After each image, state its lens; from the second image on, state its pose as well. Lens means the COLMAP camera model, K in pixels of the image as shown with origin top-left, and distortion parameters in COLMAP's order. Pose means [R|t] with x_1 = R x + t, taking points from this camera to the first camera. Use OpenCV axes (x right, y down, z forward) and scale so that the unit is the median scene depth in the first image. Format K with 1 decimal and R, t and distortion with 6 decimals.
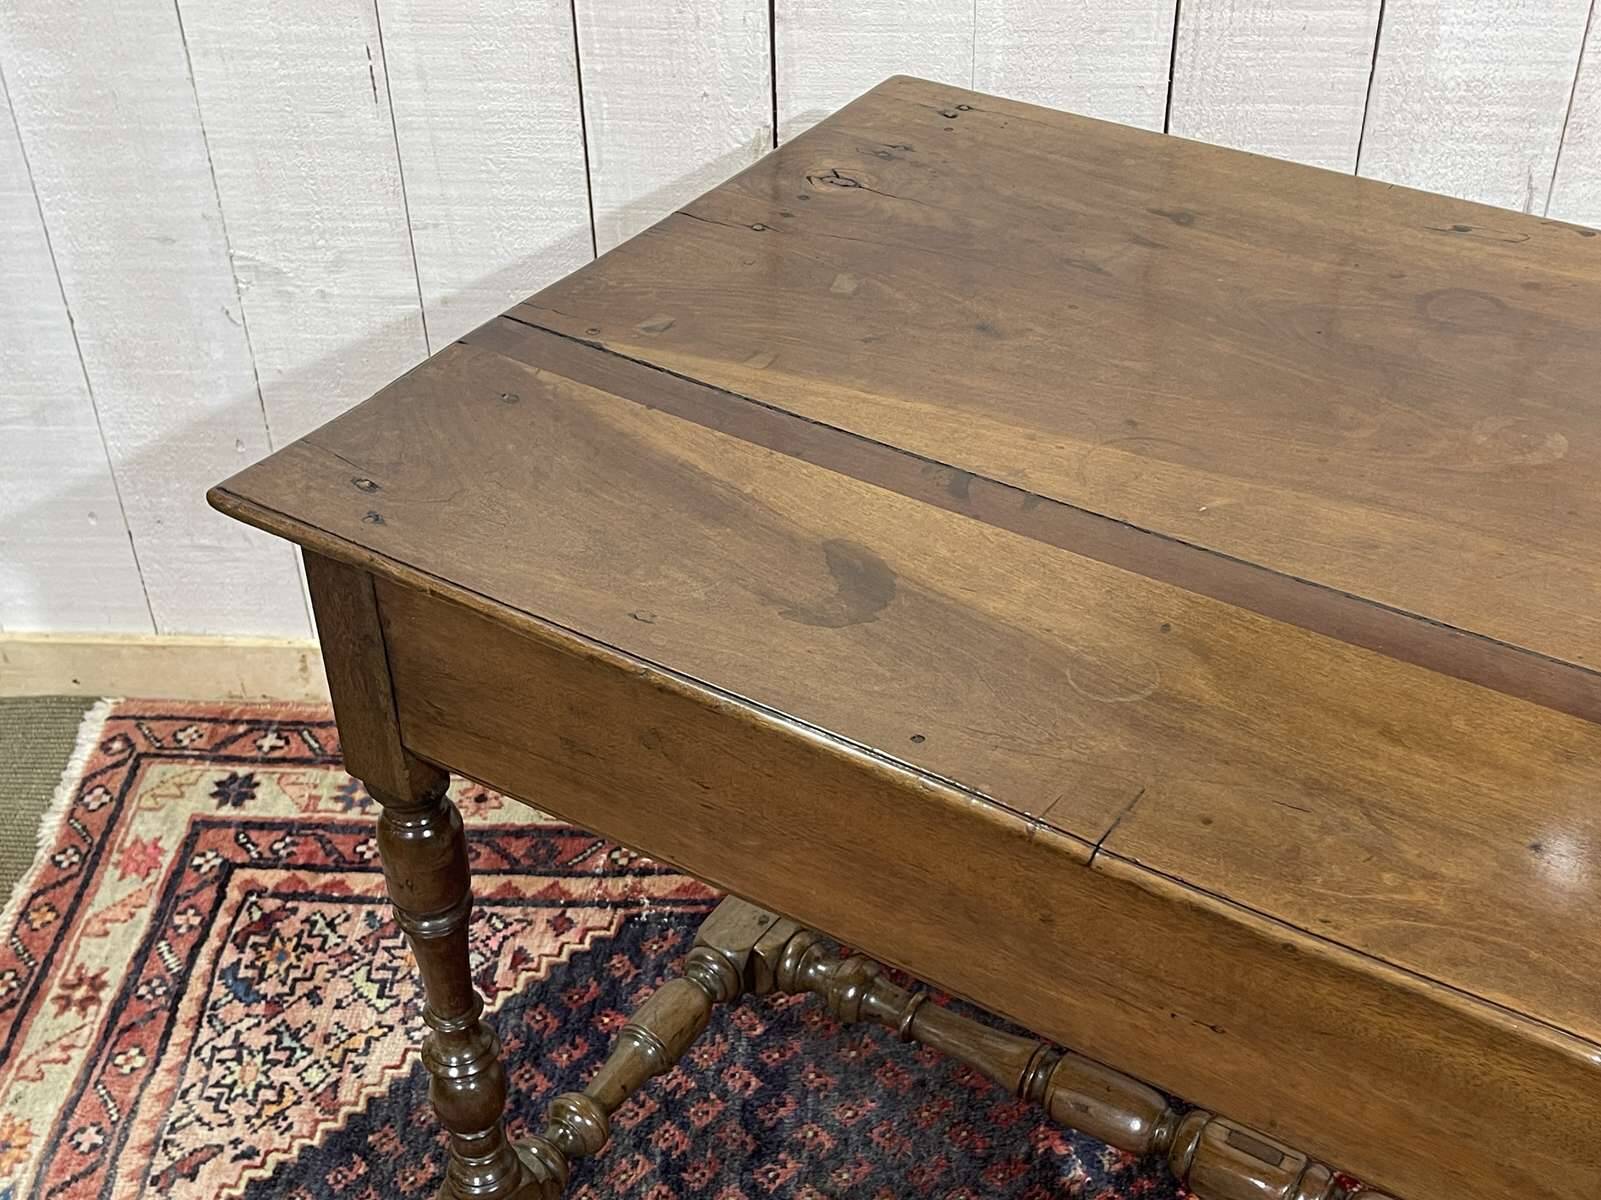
lens RADIAL K [[2004.3, 0, 840.8], [0, 2004.3, 627.0], [0, 0, 1]] dist [0.045454, 0.000000]
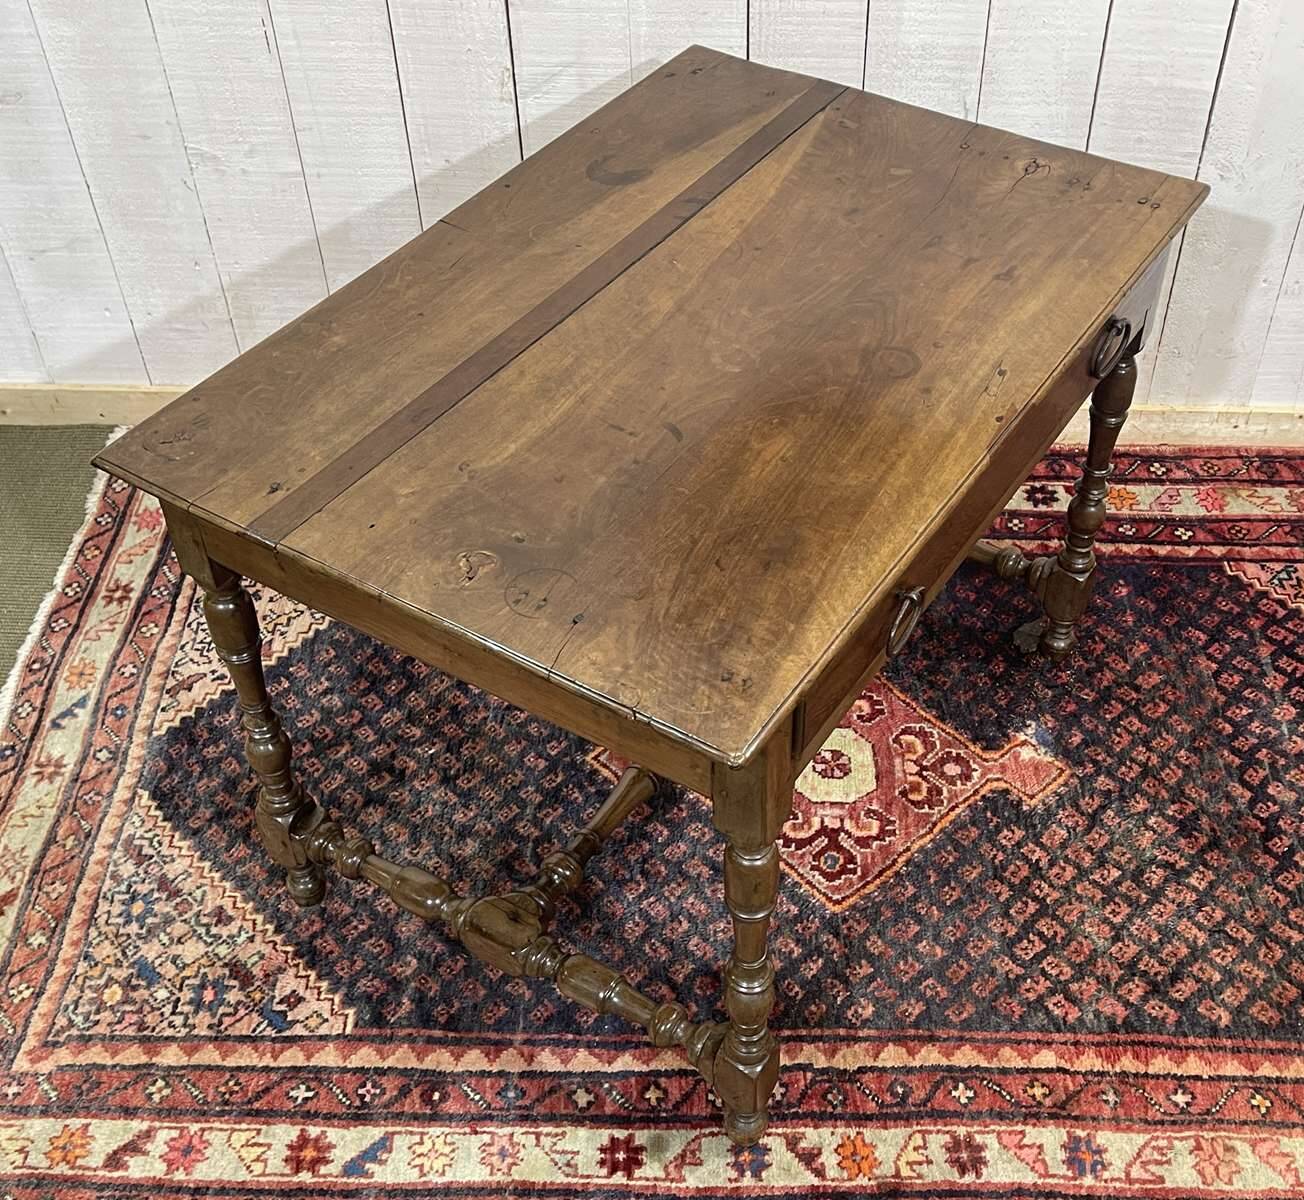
lens RADIAL K [[1595.8, 0, 734.2], [0, 1595.8, 607.3], [0, 0, 1]] dist [0.054079, 0.000000]
pose [[0.999745, -0.006552, 0.021618, 0.113455], [0.003867, 0.992528, 0.121956, 0.028708], [-0.022255, -0.121841, 0.992300, -0.358100]]
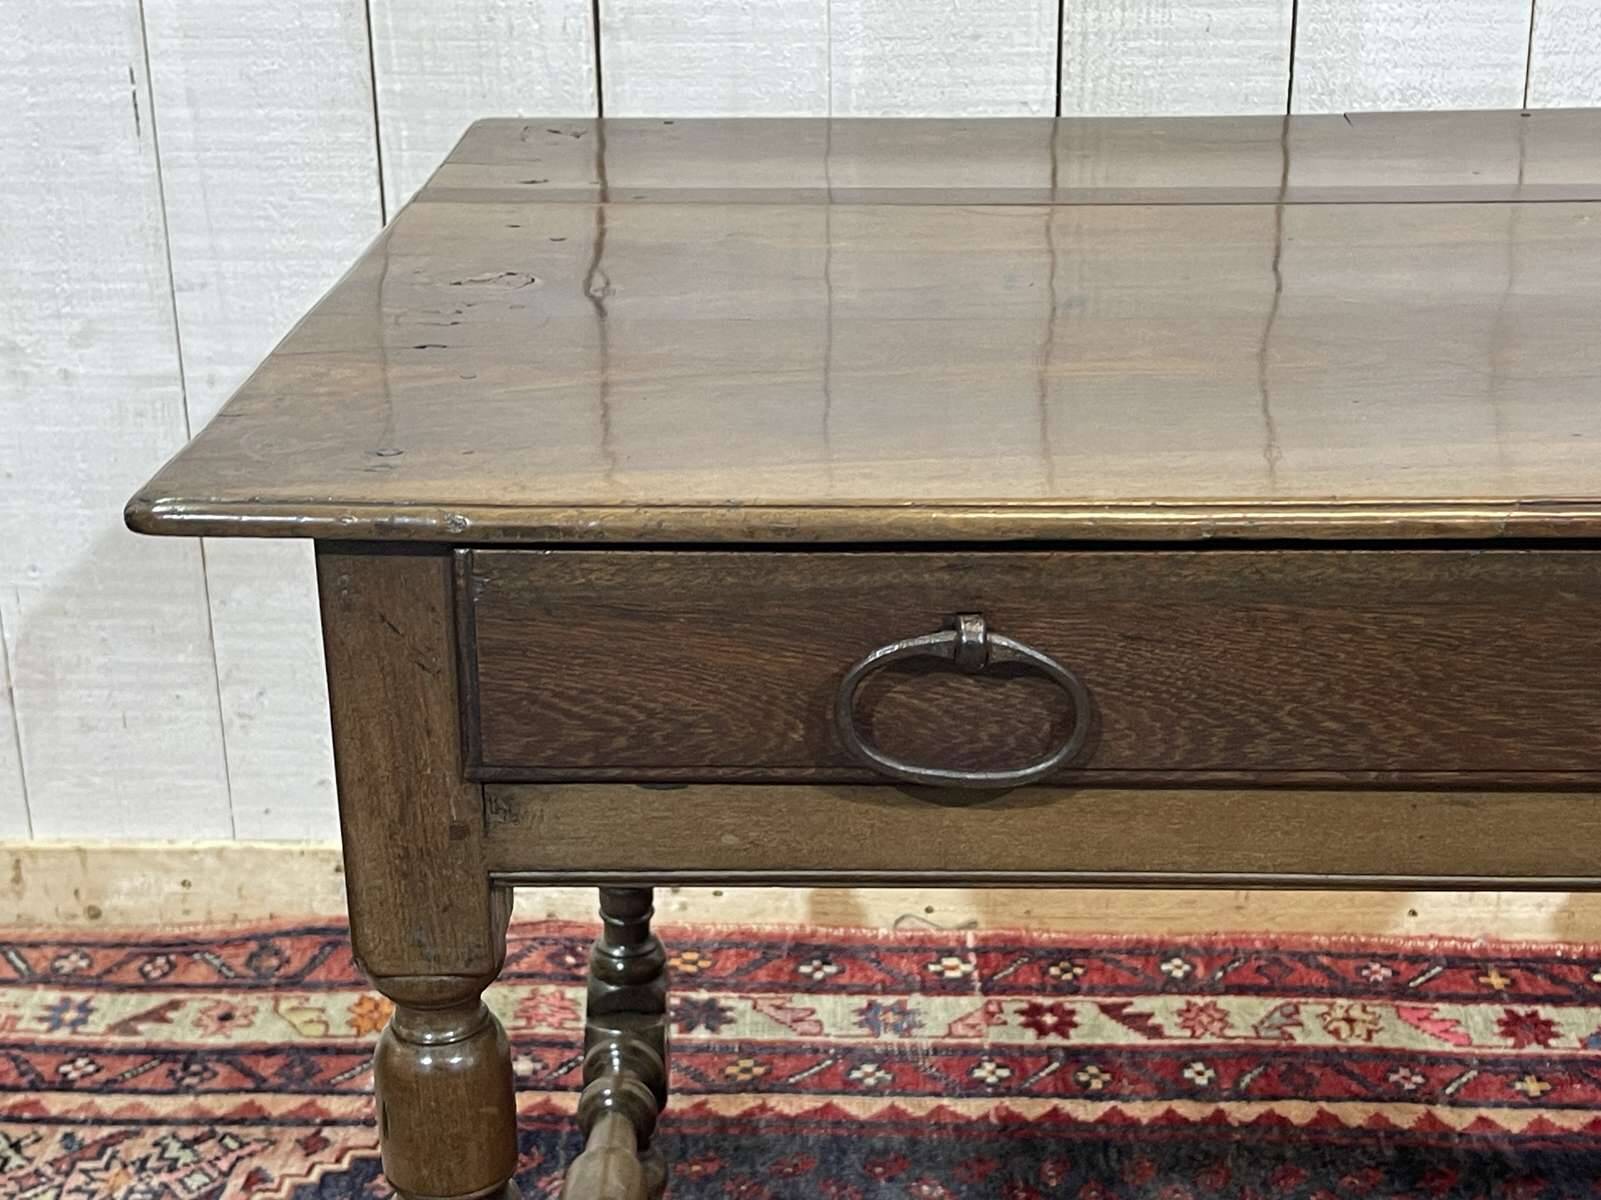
lens RADIAL K [[2526.5, 0, 780.9], [0, 2526.5, 603.7], [0, 0, 1]] dist [0.054333, 0.000000]
pose [[0.999950, -0.004812, -0.008761, 0.050328], [0.002311, 0.964043, -0.265738, 0.213253], [0.009725, 0.265704, 0.964006, 0.010366]]
